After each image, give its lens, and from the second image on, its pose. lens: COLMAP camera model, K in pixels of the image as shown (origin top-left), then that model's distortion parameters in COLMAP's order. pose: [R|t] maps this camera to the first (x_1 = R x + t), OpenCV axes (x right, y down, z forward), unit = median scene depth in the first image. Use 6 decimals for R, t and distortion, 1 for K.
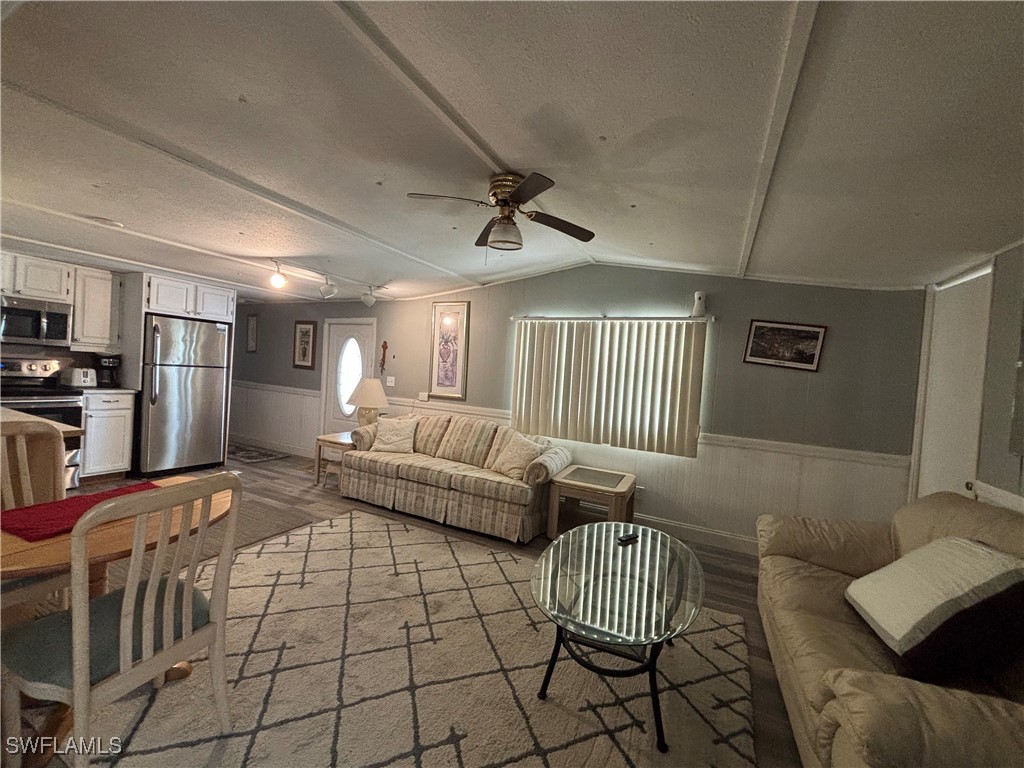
lens RADIAL K [[412.7, 0, 515.0], [0, 412.7, 381.4], [0, 0, 1]] dist [-0.003804, -0.000134]
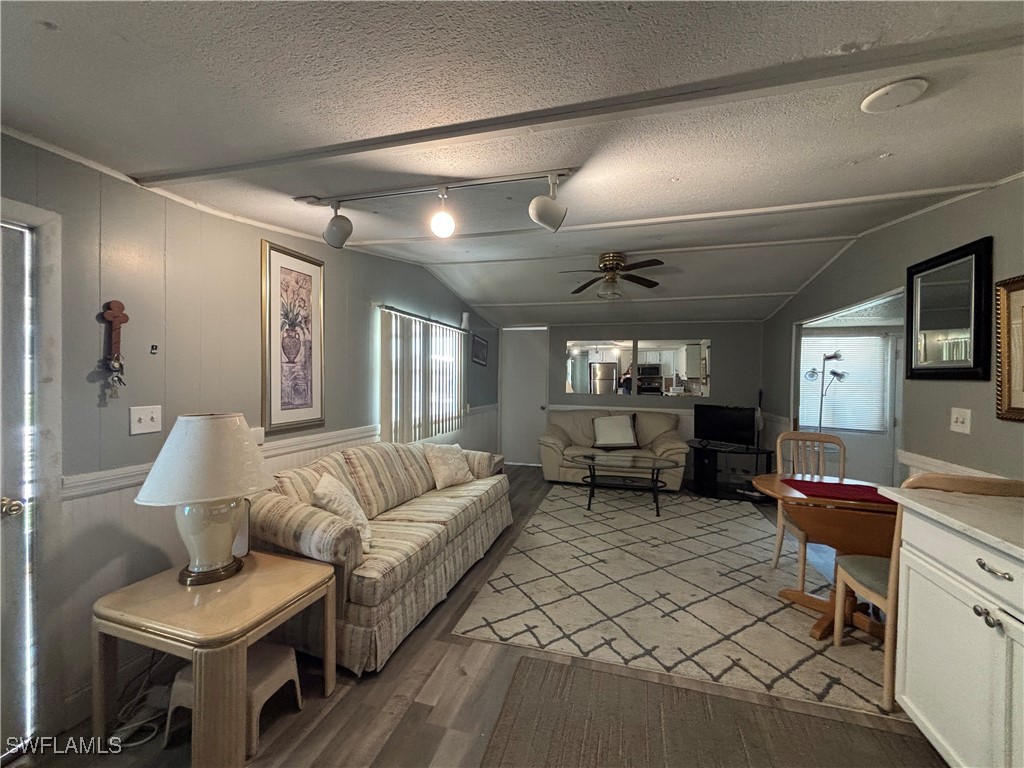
lens RADIAL K [[412.7, 0, 511.1], [0, 412.7, 383.2], [0, 0, 1]] dist [-0.003804, -0.000134]
pose [[-0.154054, -0.091056, 0.983858, -1.394908], [-0.000068, 0.995746, 0.092145, -0.129846], [-0.988062, 0.014128, -0.153405, 1.496670]]
